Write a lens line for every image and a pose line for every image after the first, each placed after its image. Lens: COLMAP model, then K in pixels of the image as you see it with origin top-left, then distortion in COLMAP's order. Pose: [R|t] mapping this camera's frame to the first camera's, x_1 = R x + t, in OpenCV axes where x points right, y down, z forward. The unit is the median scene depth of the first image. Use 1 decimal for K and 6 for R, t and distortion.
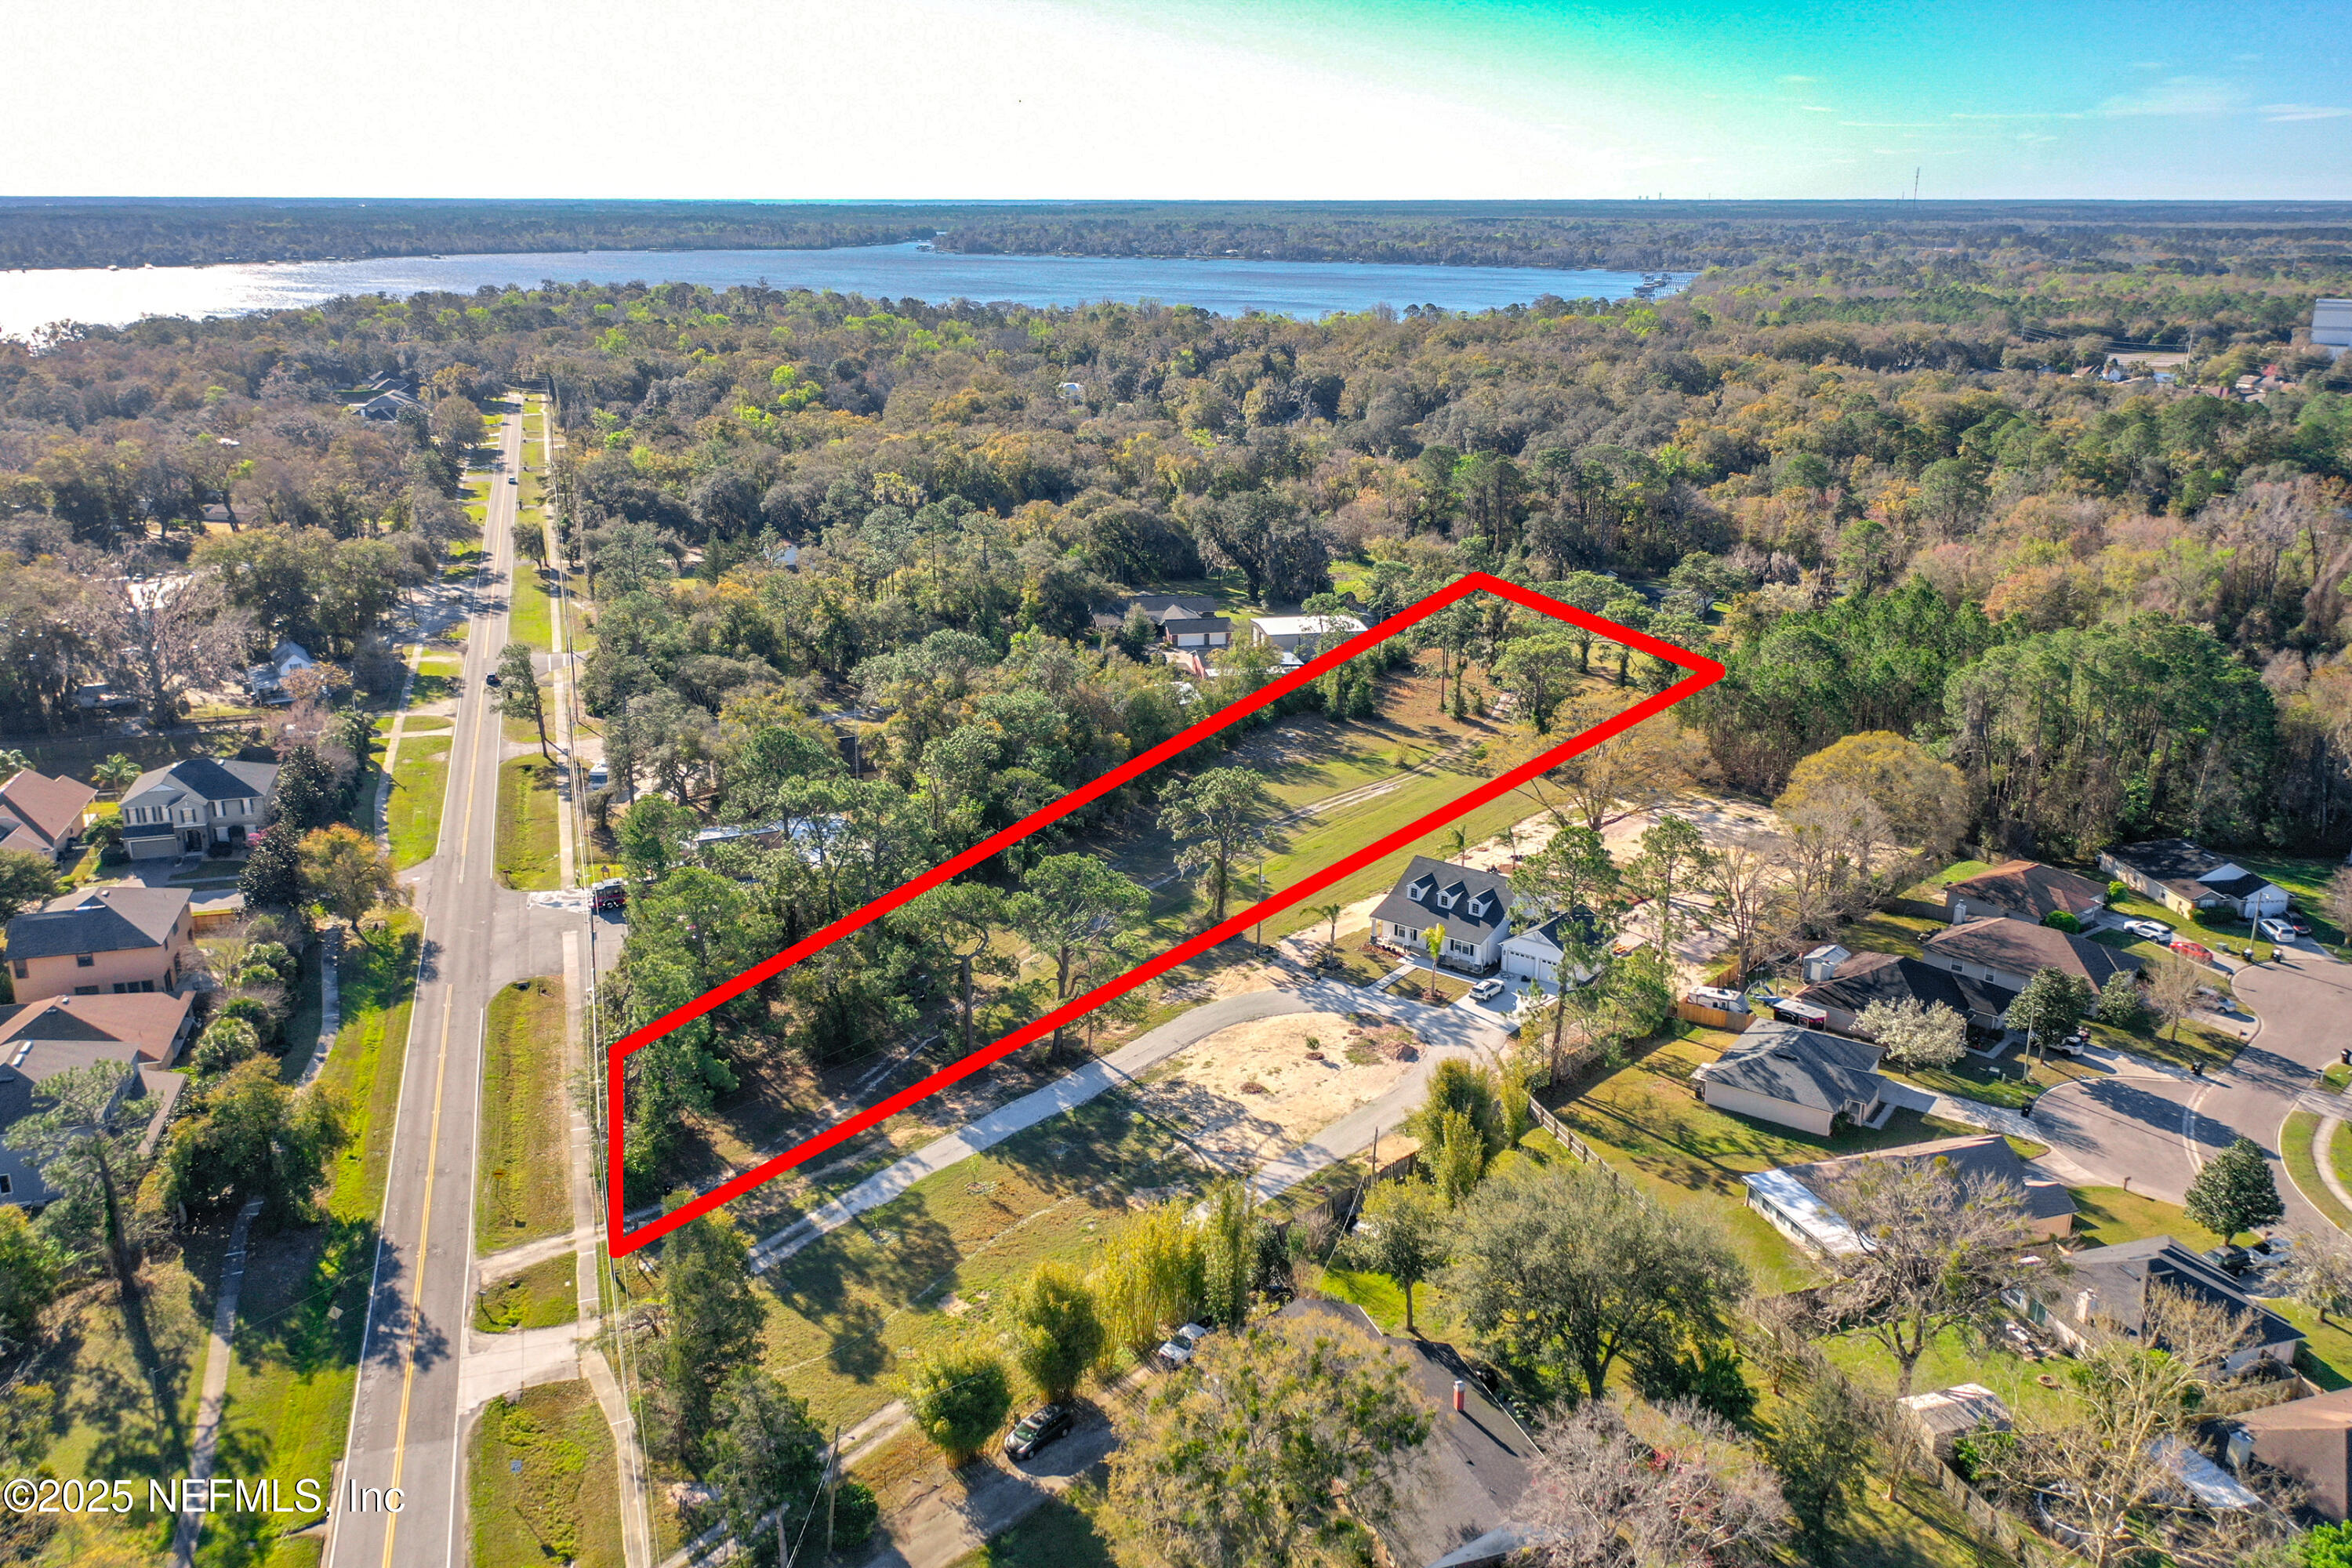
lens RADIAL K [[1850.3, 0, 1128.8], [0, 1850.3, 774.7], [0, 0, 1]] dist [0.003484, 0.004588]
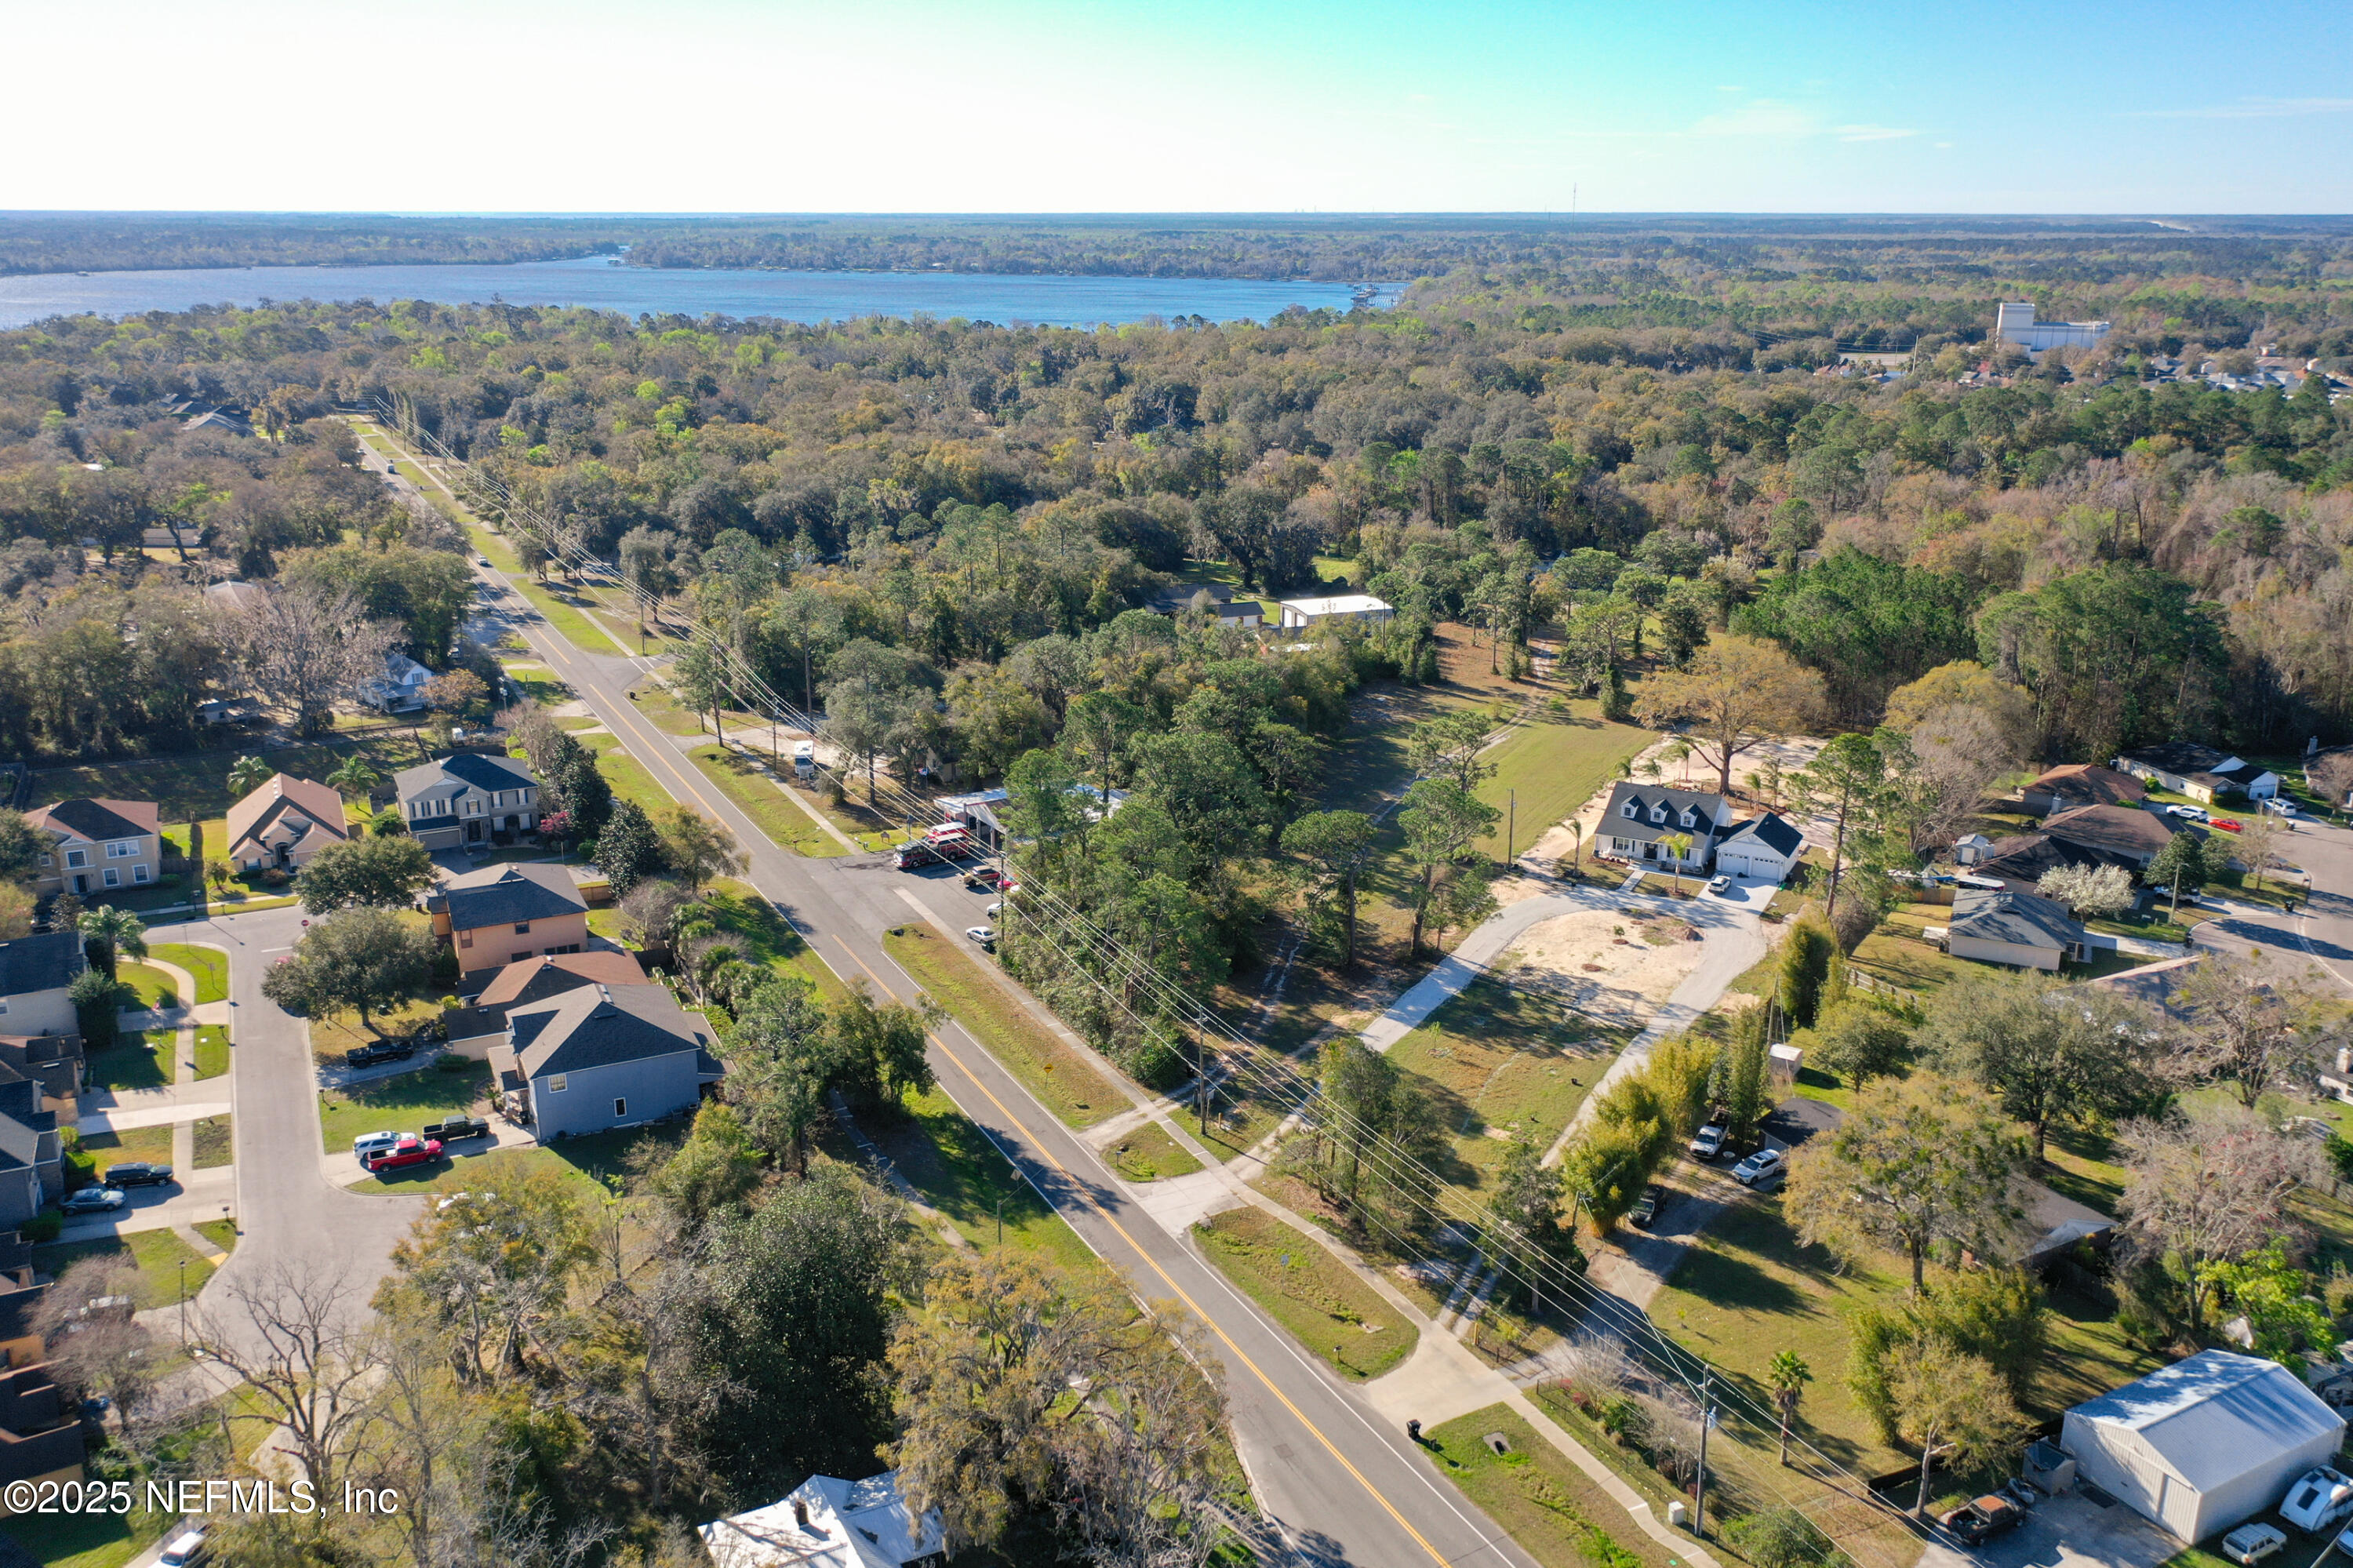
lens RADIAL K [[1837.3, 0, 1151.1], [0, 1837.3, 794.6], [0, 0, 1]] dist [0.005859, 0.002773]
pose [[0.986563, -0.050055, 0.155522, -0.326159], [0.049265, 0.998746, 0.008935, 0.027866], [-0.155774, -0.001153, 0.987792, -0.104362]]
